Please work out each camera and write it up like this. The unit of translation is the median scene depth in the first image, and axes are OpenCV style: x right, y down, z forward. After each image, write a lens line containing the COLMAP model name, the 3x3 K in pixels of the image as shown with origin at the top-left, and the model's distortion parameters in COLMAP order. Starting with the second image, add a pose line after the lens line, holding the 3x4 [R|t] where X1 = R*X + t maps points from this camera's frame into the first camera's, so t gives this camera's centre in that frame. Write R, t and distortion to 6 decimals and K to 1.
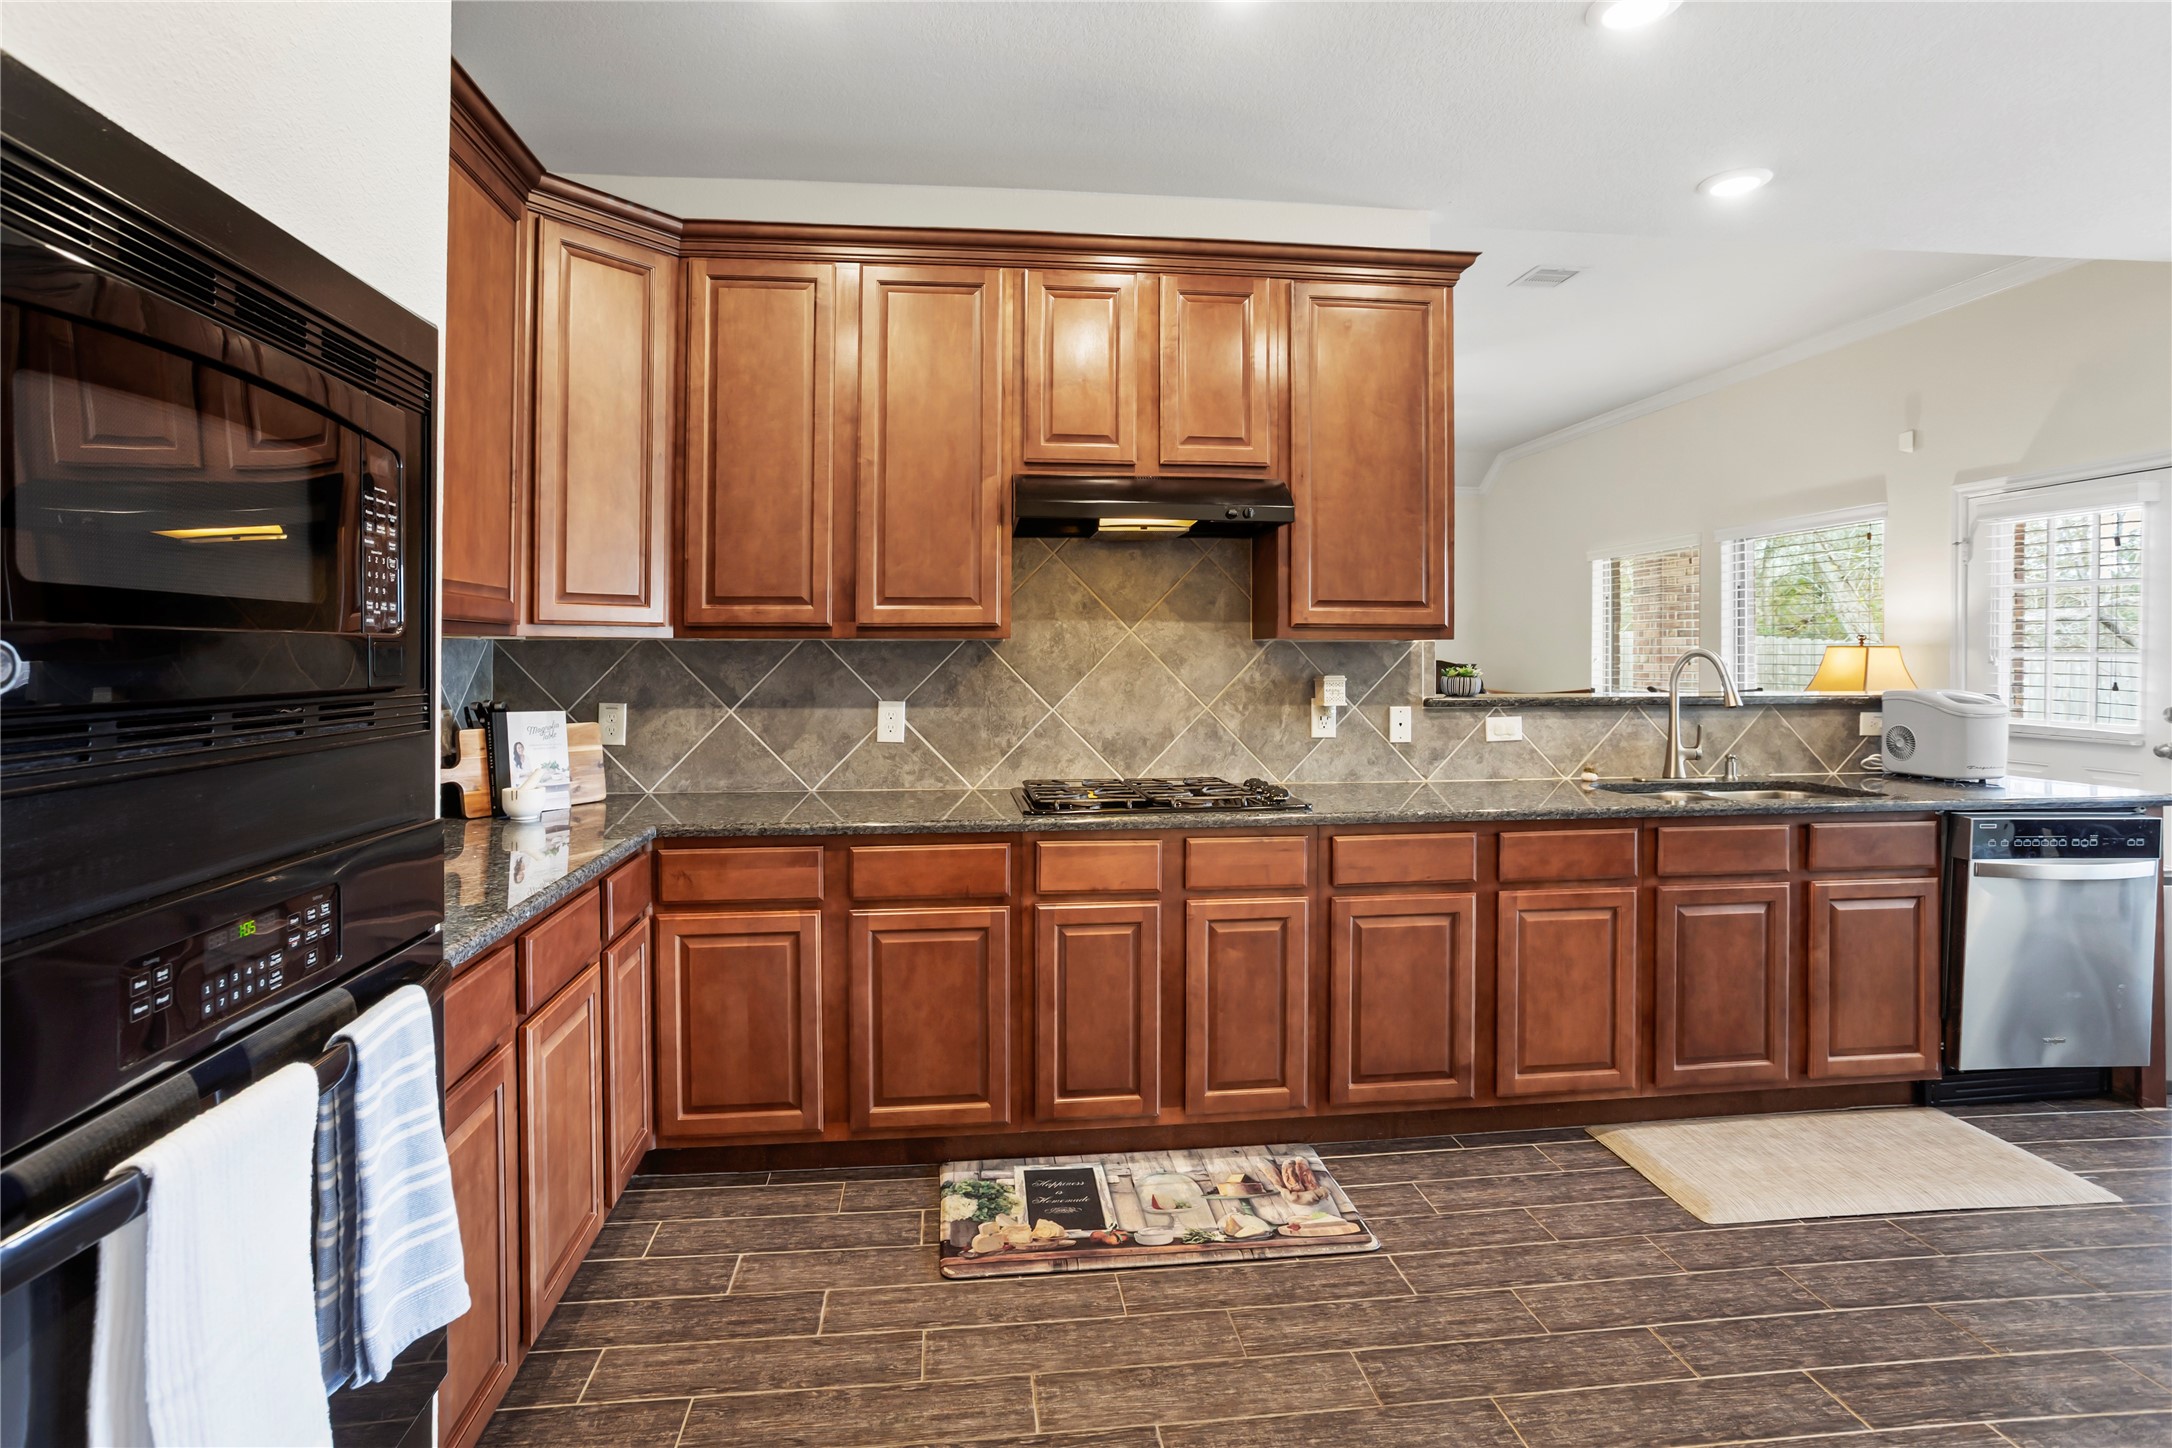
lens RADIAL K [[1061.6, 0, 1061.6], [0, 1061.6, 656.4], [0, 0, 1]] dist [-0.011908, 0.003172]
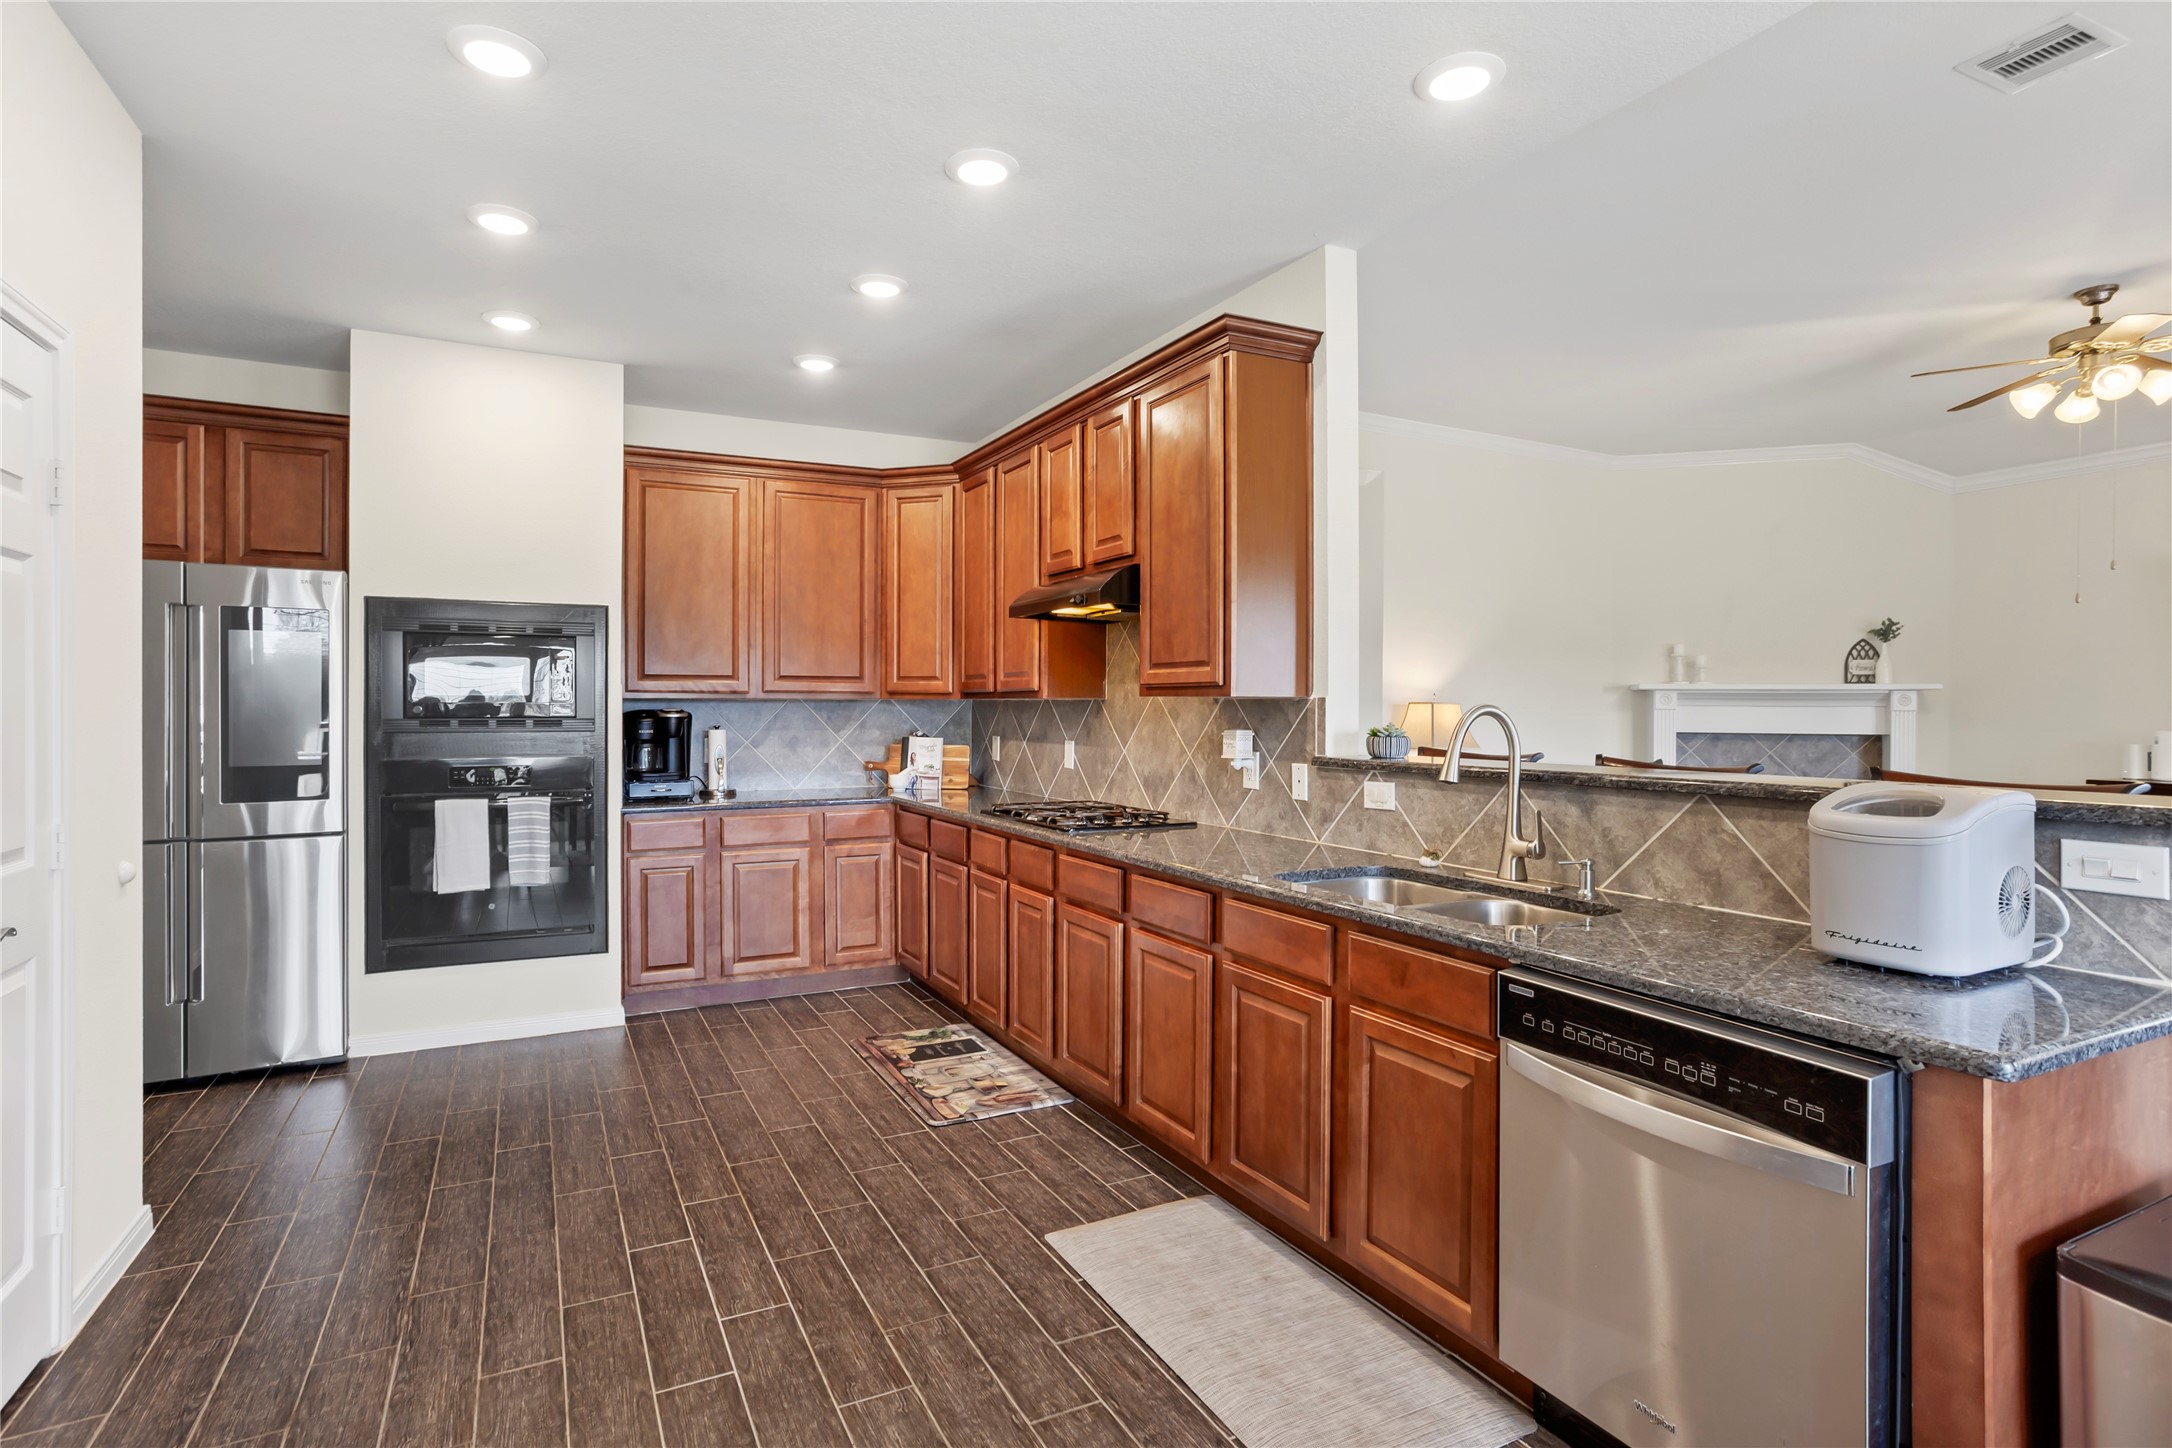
lens RADIAL K [[1061.6, 0, 1096.3], [0, 1061.6, 728.1], [0, 0, 1]] dist [-0.011908, 0.003172]
pose [[0.377731, 0.019874, -0.925702, 1.440023], [-0.003478, 0.999793, 0.020046, -0.005615], [0.925909, -0.004352, 0.377722, 0.564967]]
